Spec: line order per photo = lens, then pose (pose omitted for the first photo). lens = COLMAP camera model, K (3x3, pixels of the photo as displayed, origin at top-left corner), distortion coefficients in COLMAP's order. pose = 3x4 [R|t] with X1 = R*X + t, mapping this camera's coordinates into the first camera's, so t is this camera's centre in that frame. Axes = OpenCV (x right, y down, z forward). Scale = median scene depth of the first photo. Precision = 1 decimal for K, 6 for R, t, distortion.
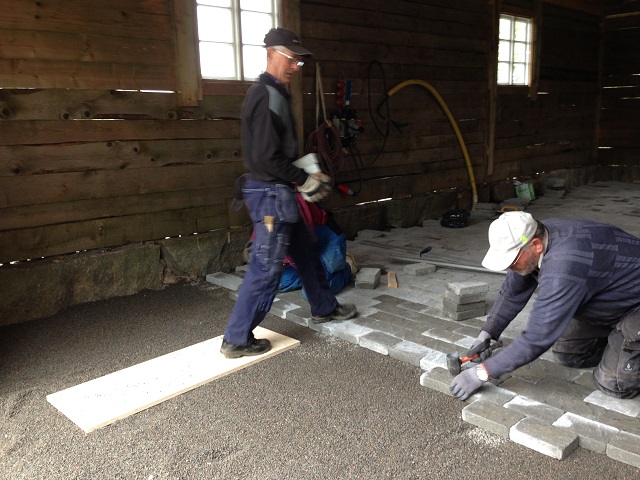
lens RADIAL K [[581.9, 0, 320.1], [0, 581.9, 240.9], [0, 0, 1]] dist [0.081972, -0.106893]
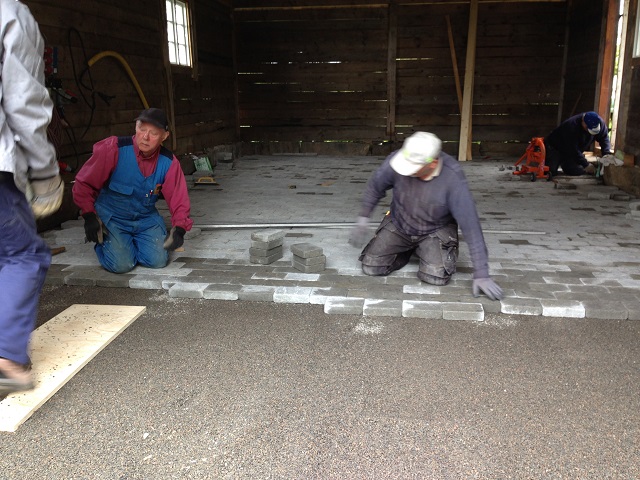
lens RADIAL K [[581.9, 0, 325.5], [0, 581.9, 237.7], [0, 0, 1]] dist [0.081972, -0.106893]
pose [[0.783334, -0.124273, 0.609052, -0.203636], [0.112741, 0.991965, 0.057403, 0.017378], [-0.611292, 0.023700, 0.791050, 0.011771]]
